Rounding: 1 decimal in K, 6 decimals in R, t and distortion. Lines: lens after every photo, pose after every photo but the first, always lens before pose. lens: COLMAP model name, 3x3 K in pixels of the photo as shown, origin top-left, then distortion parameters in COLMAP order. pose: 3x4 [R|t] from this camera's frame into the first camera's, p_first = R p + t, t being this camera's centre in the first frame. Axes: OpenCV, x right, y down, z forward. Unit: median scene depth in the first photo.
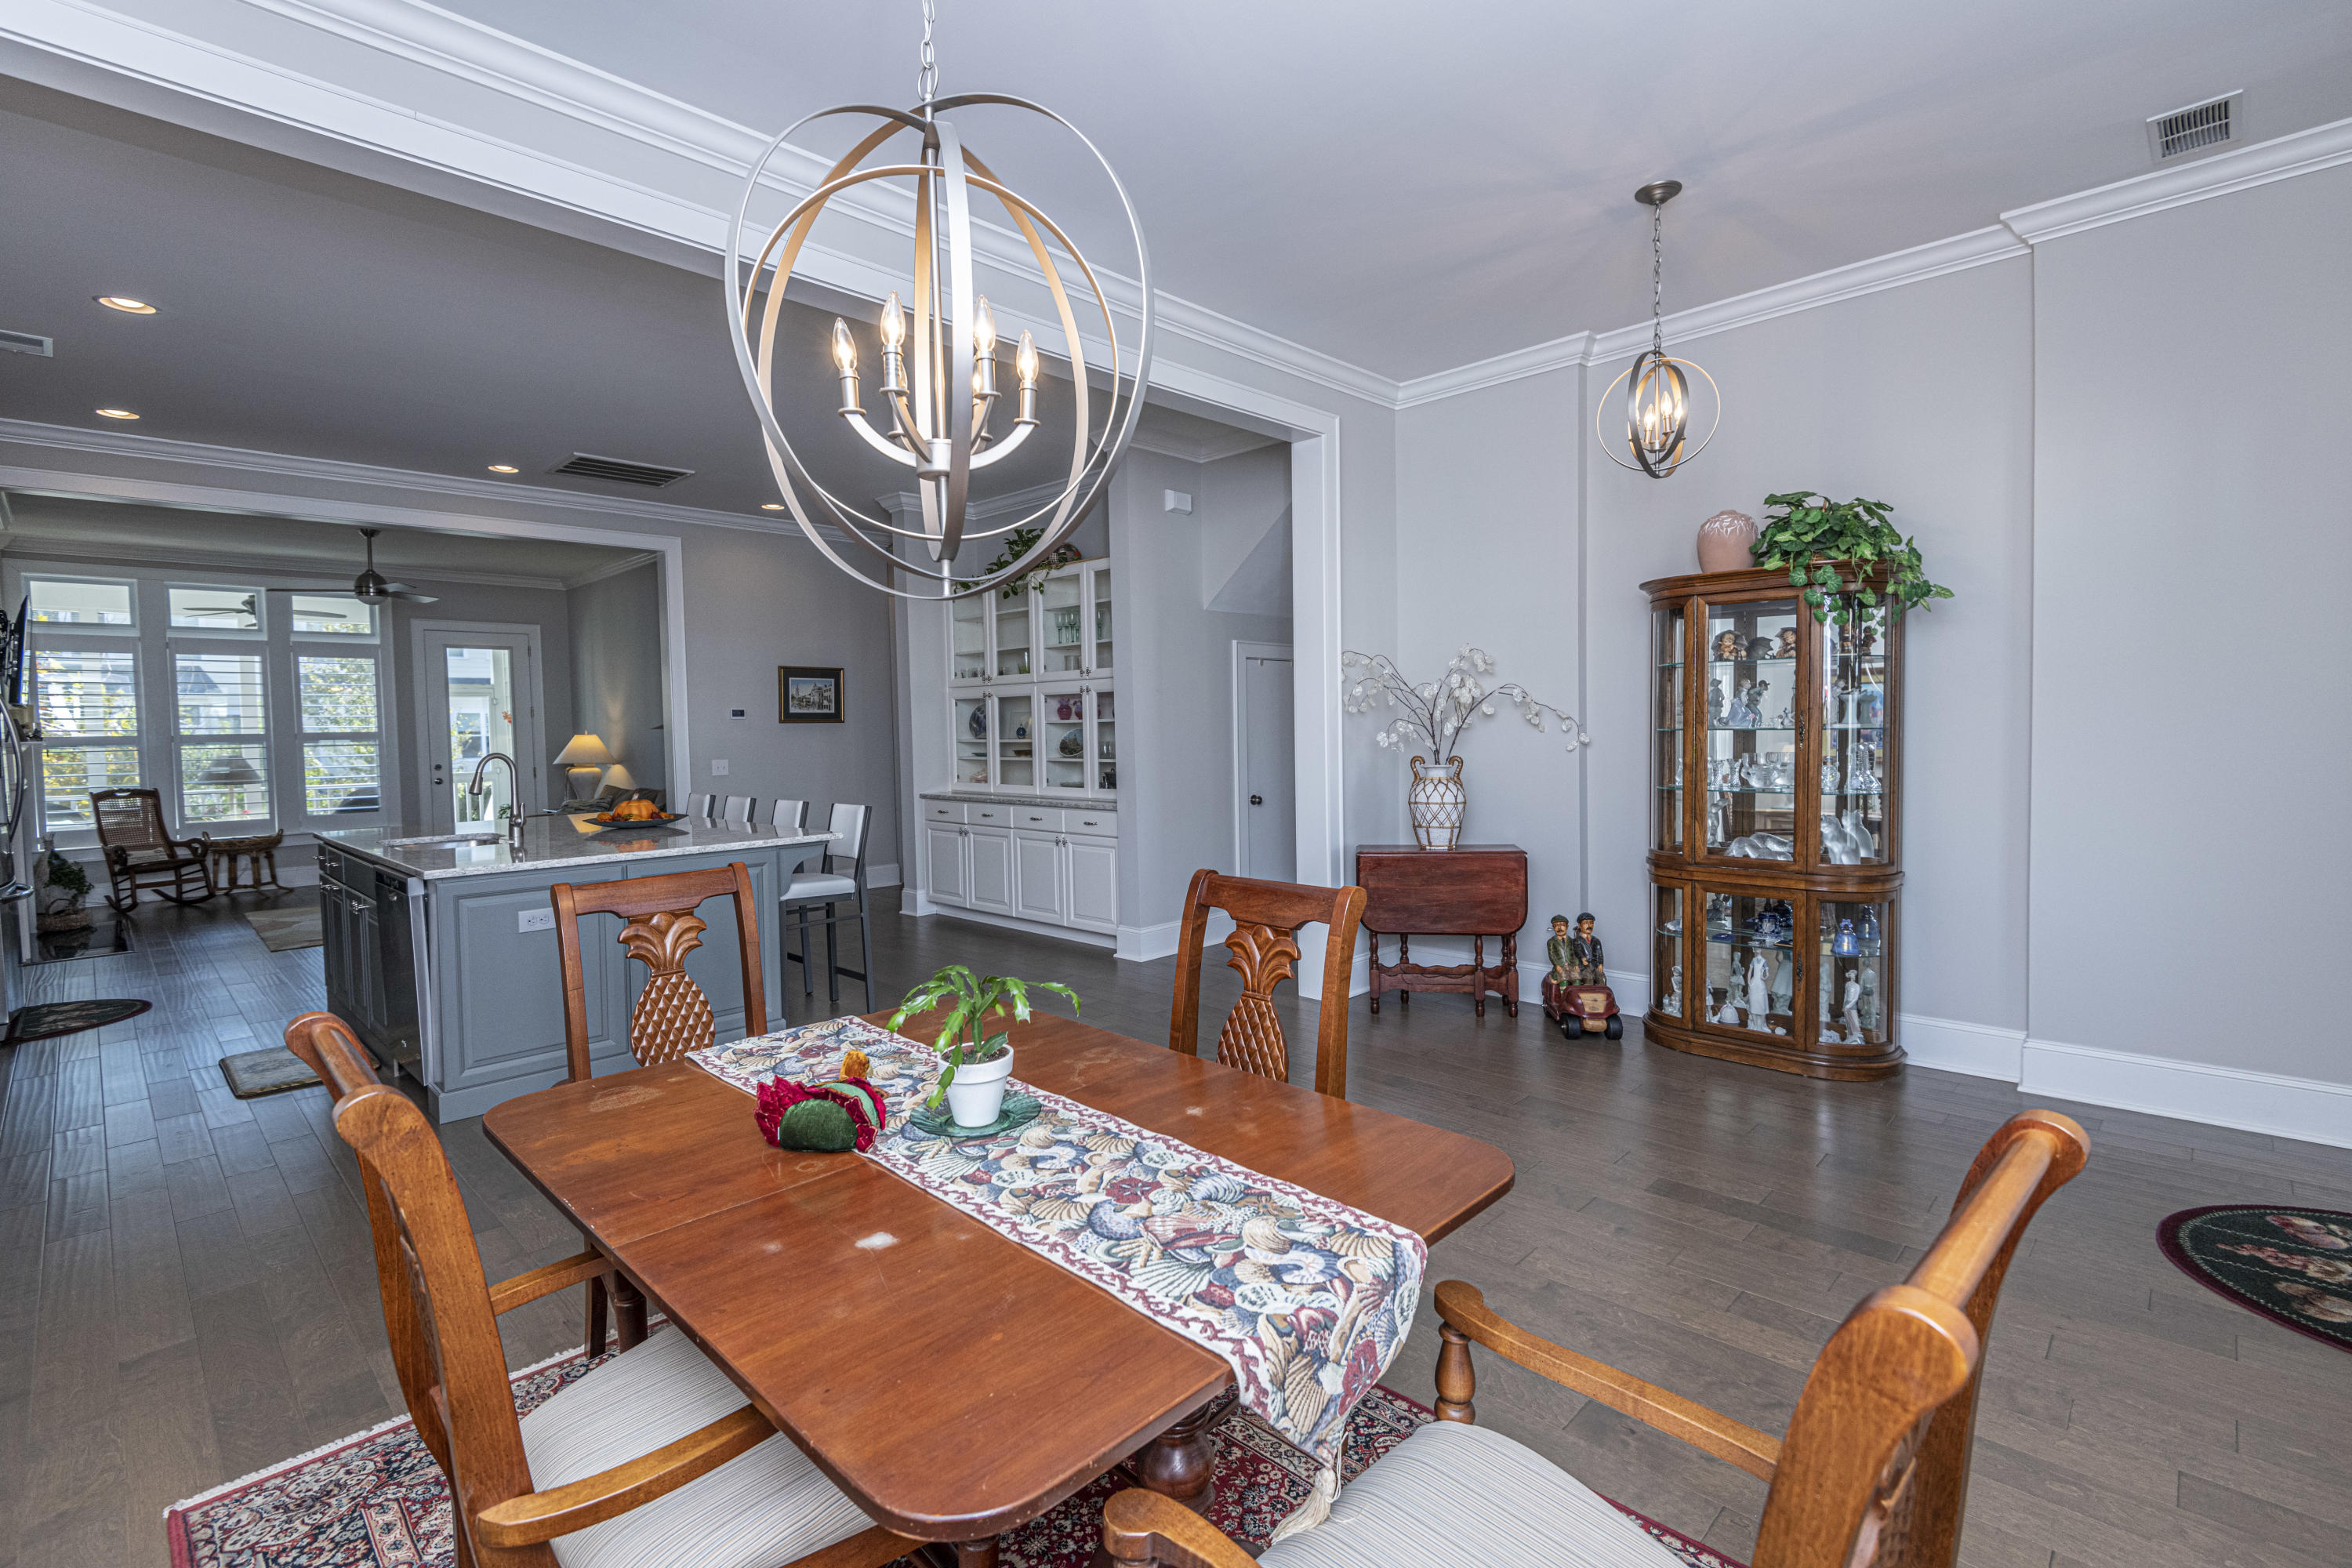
lens RADIAL K [[1065.2, 0, 1203.6], [0, 1065.2, 776.6], [0, 0, 1]] dist [0.006489, -0.008108]
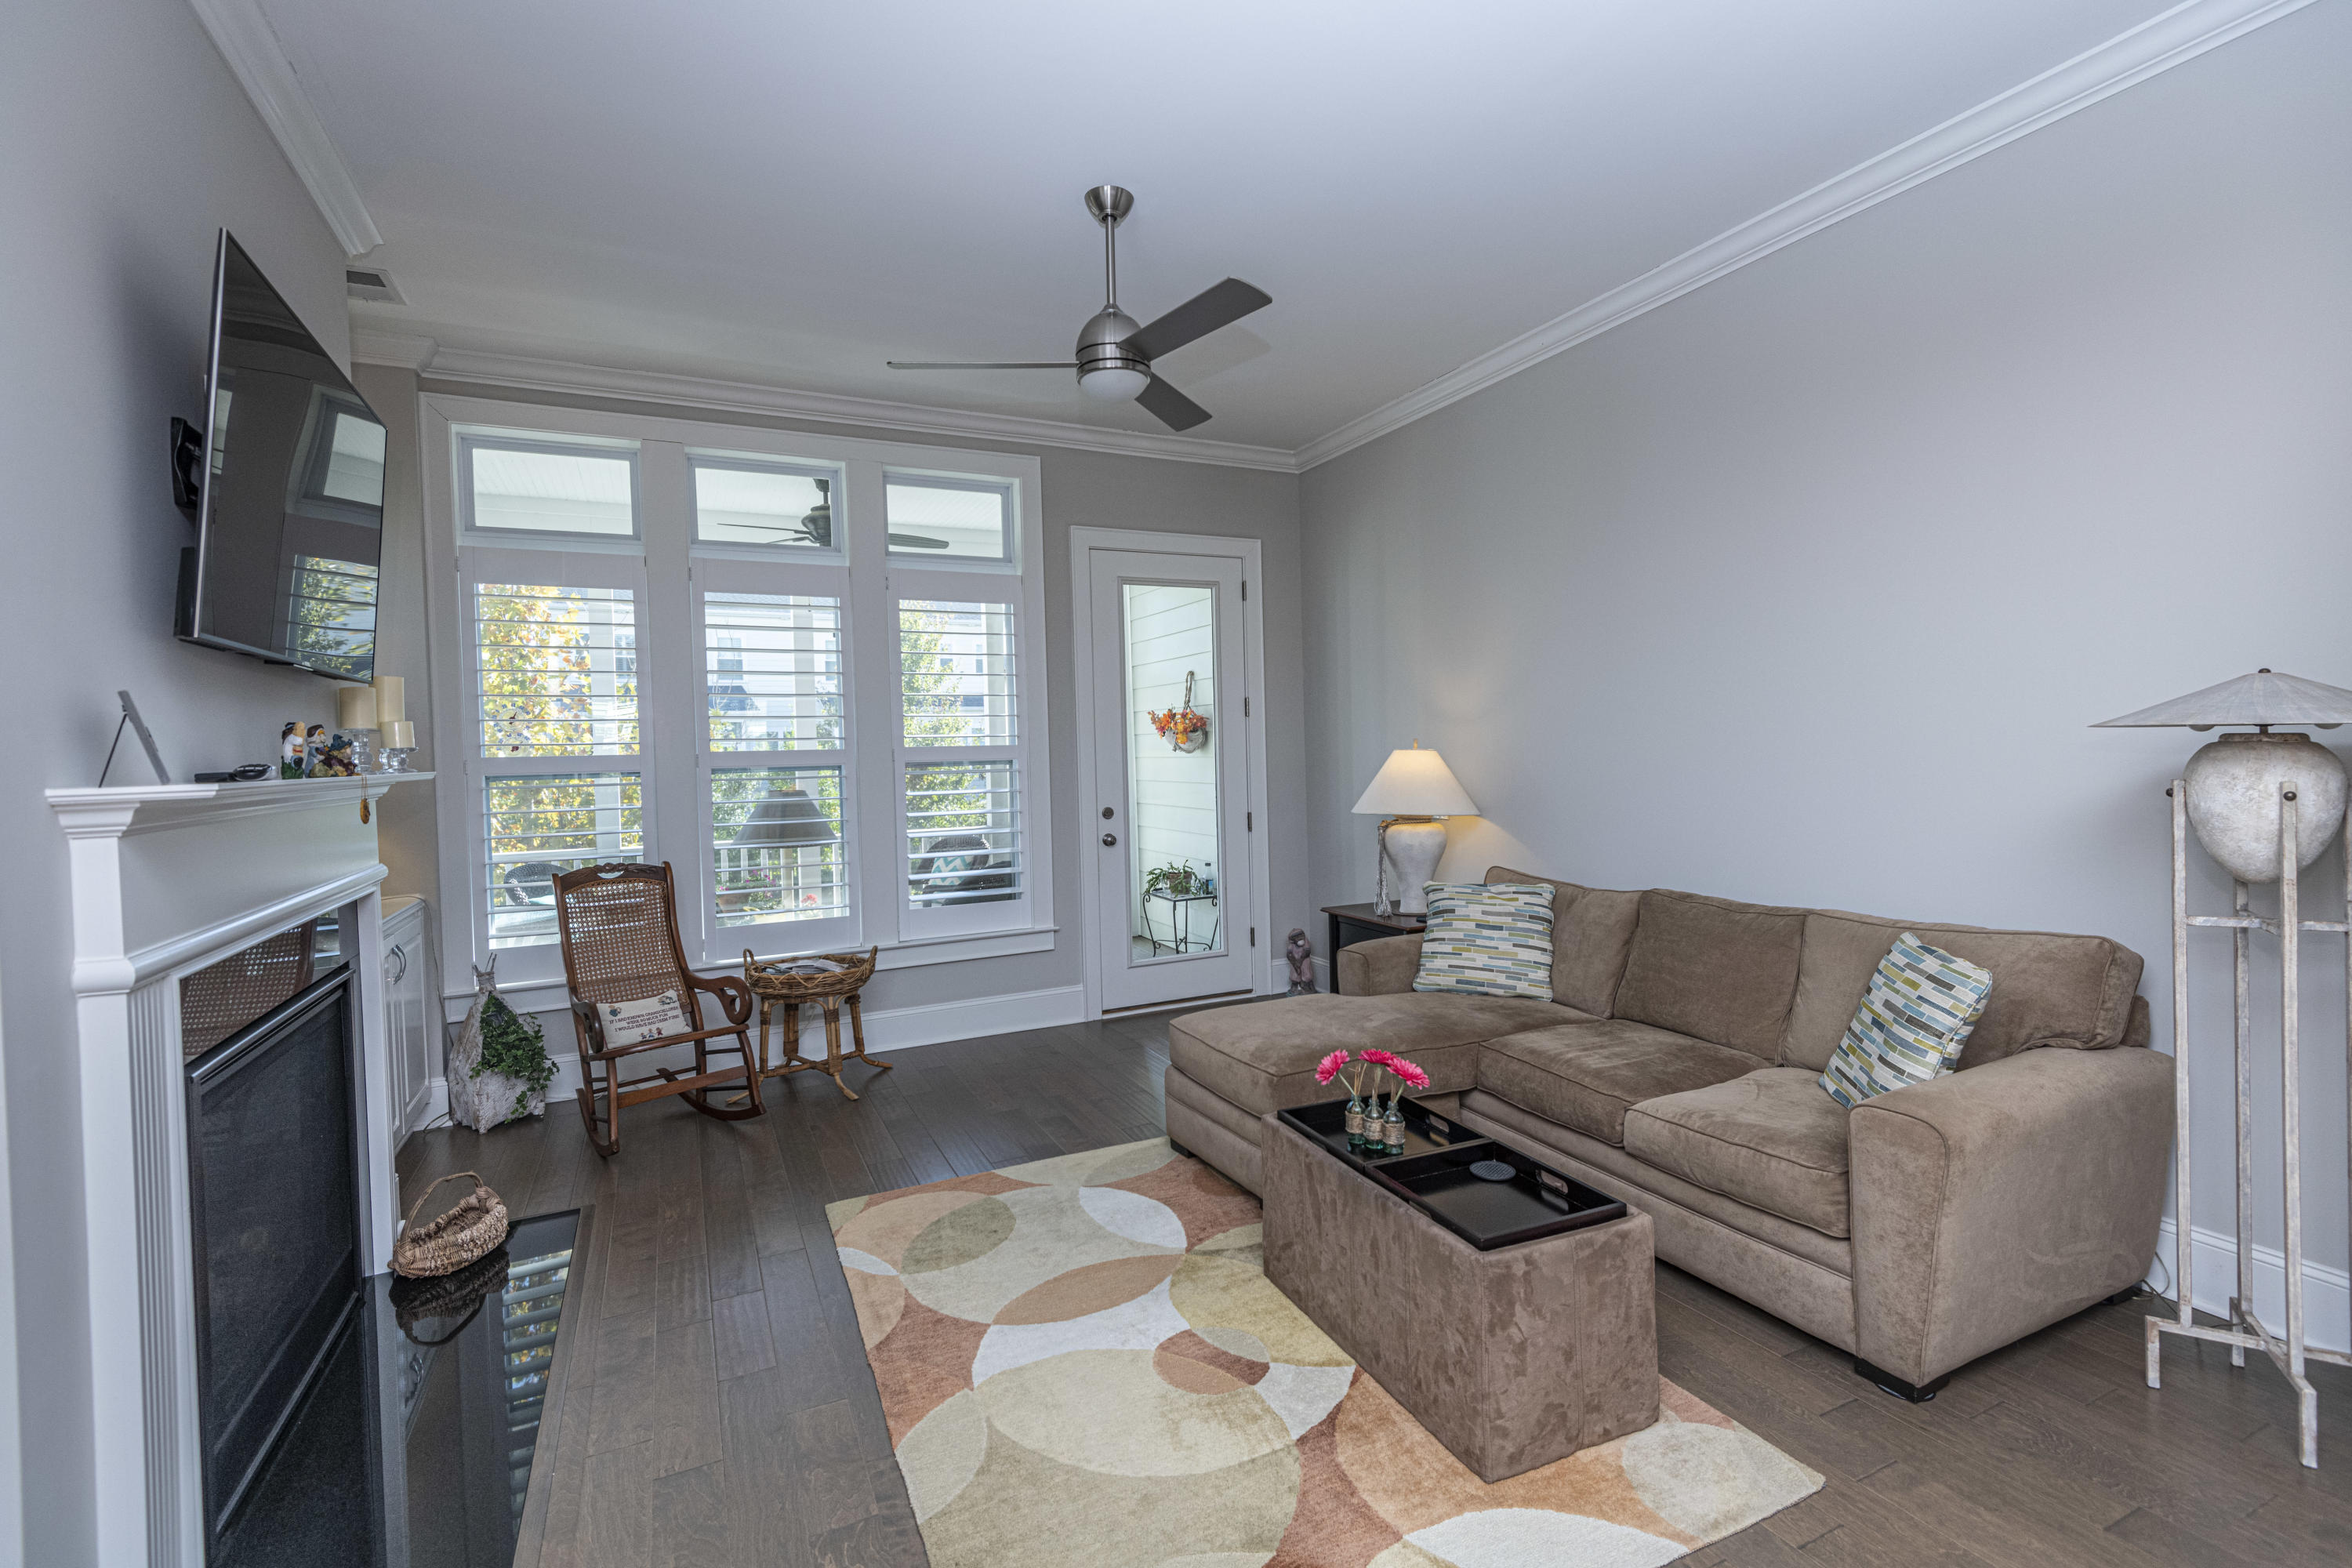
lens RADIAL K [[1065.2, 0, 1186.1], [0, 1065.2, 796.3], [0, 0, 1]] dist [0.006489, -0.008108]
pose [[0.933895, 0.013192, -0.357304, -0.621199], [-0.010866, 0.999905, 0.008517, -0.027053], [0.357382, -0.004072, 0.933949, 0.663577]]
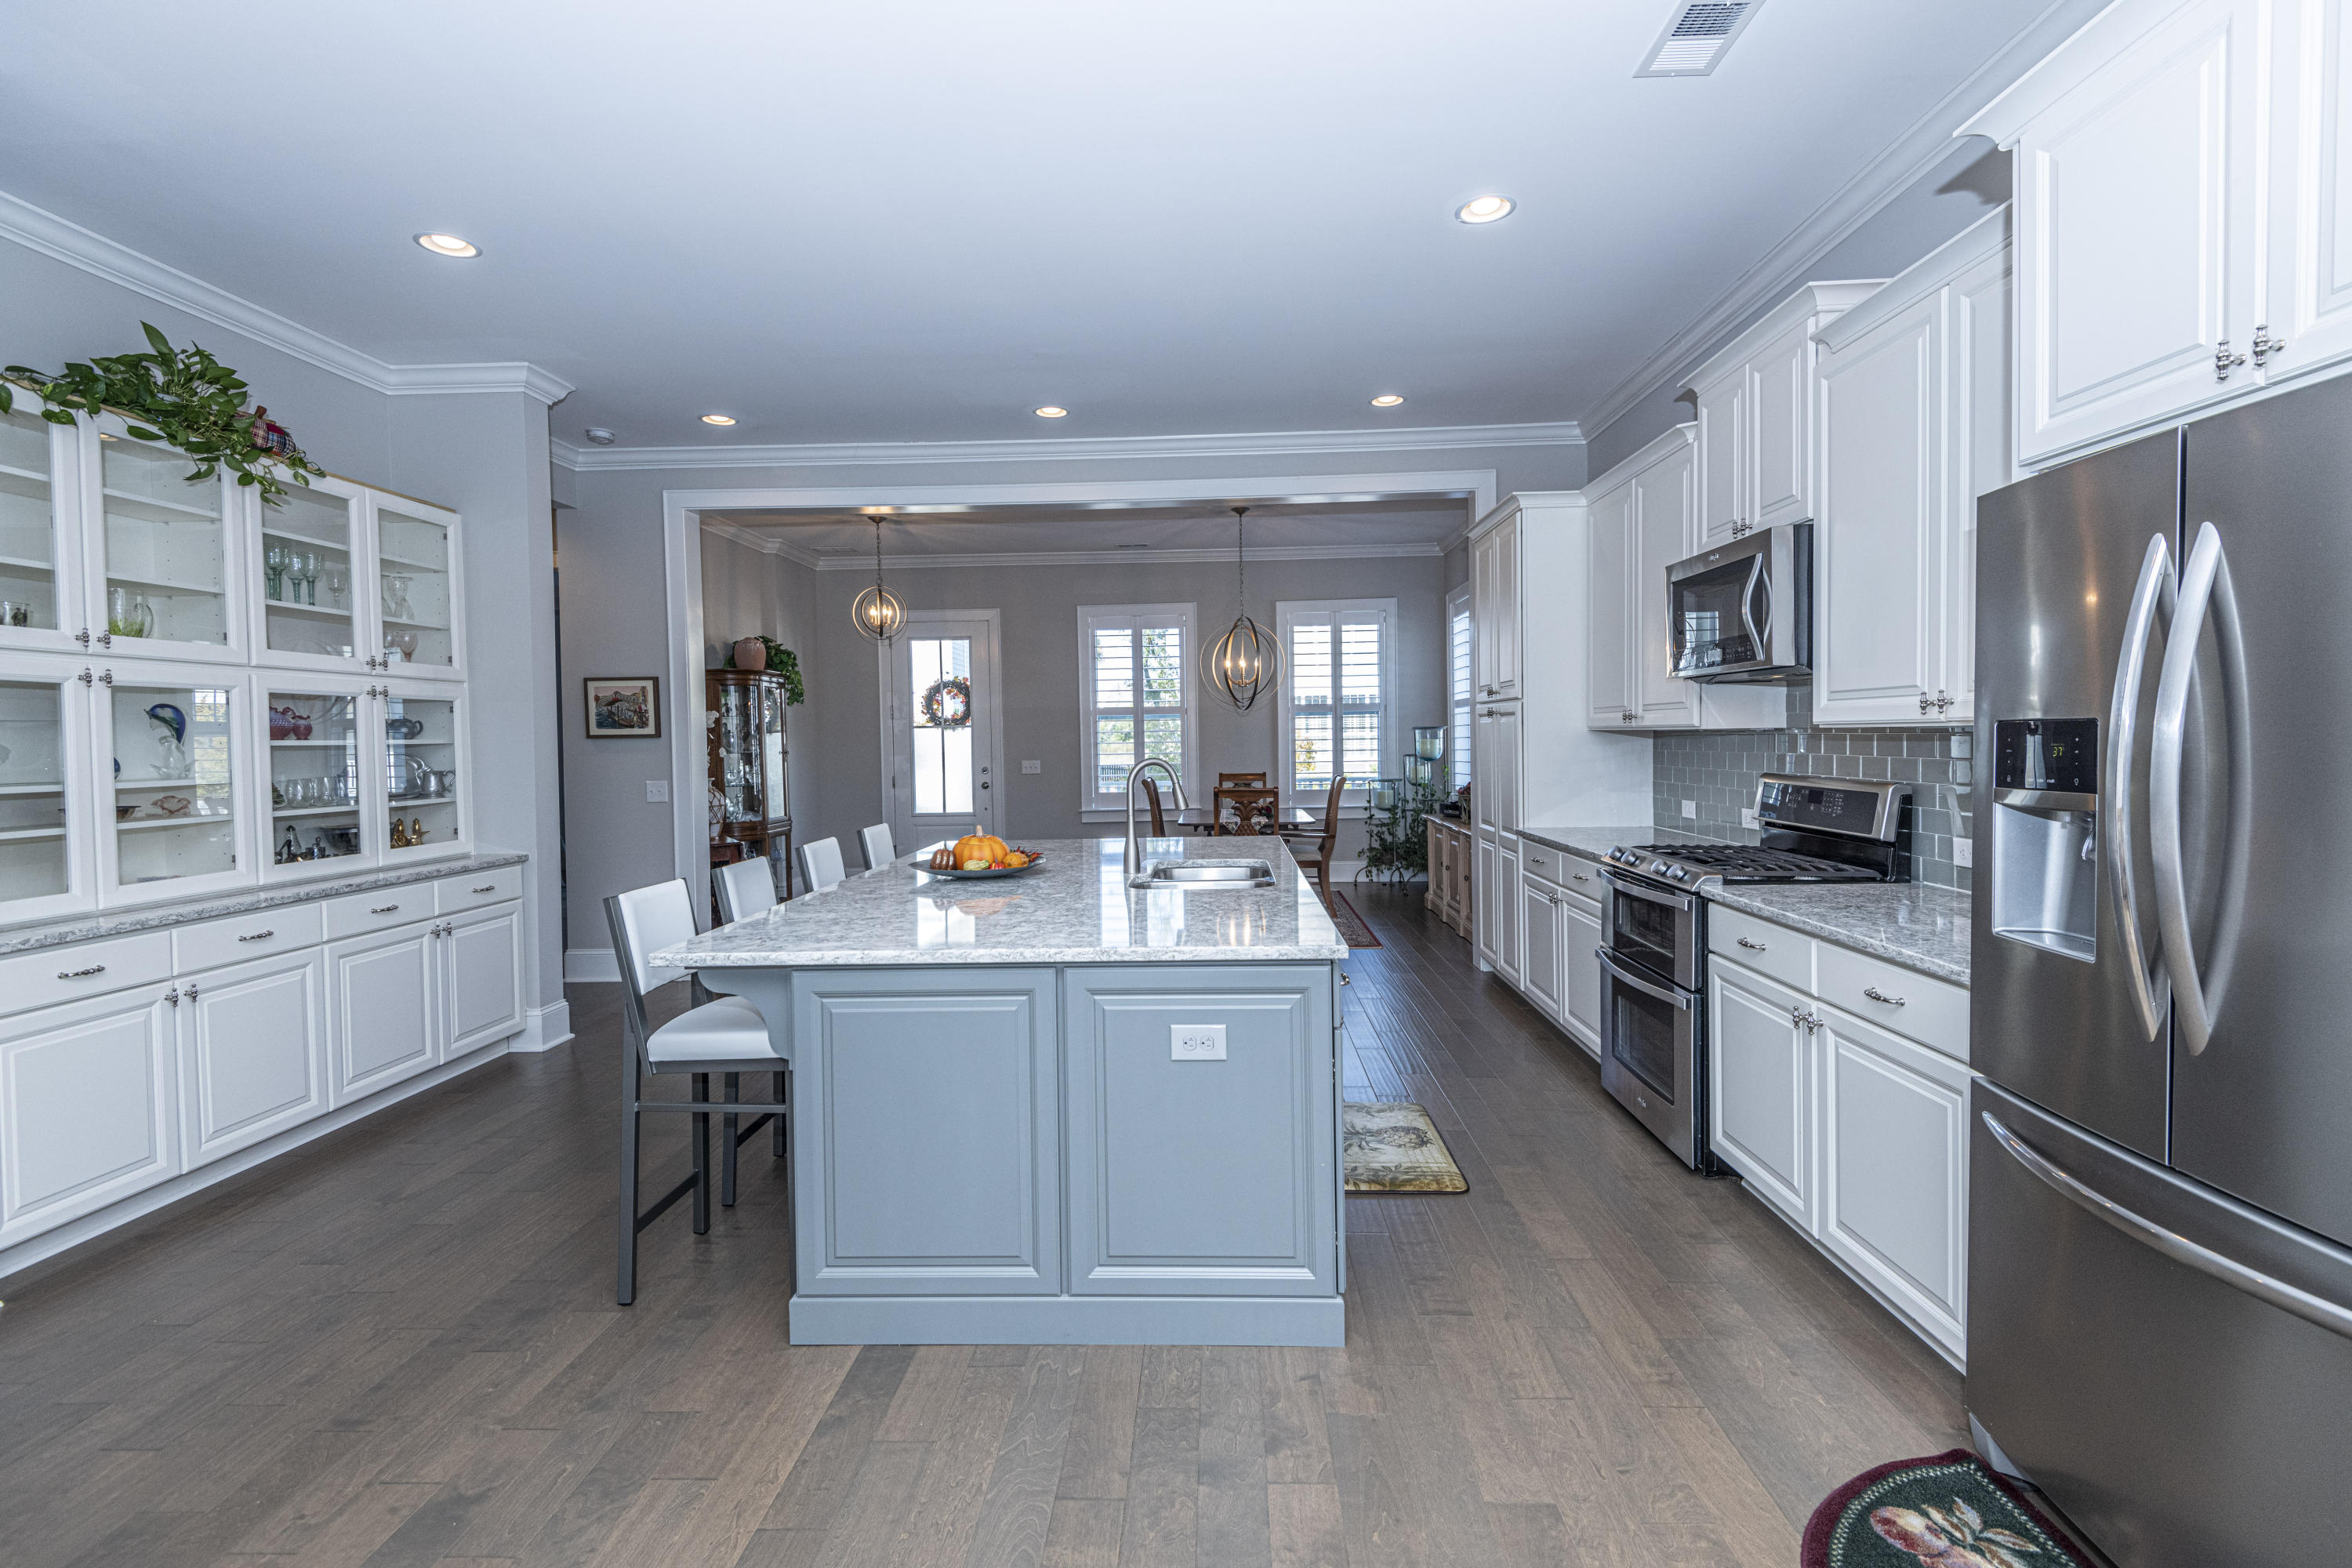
lens RADIAL K [[1065.2, 0, 1189.4], [0, 1065.2, 762.4], [0, 0, 1]] dist [0.006489, -0.008108]
pose [[-0.671504, 0.011662, 0.740909, -0.698866], [0.065240, 0.996924, 0.043437, -0.028988], [-0.738123, 0.077505, -0.670199, 0.840429]]
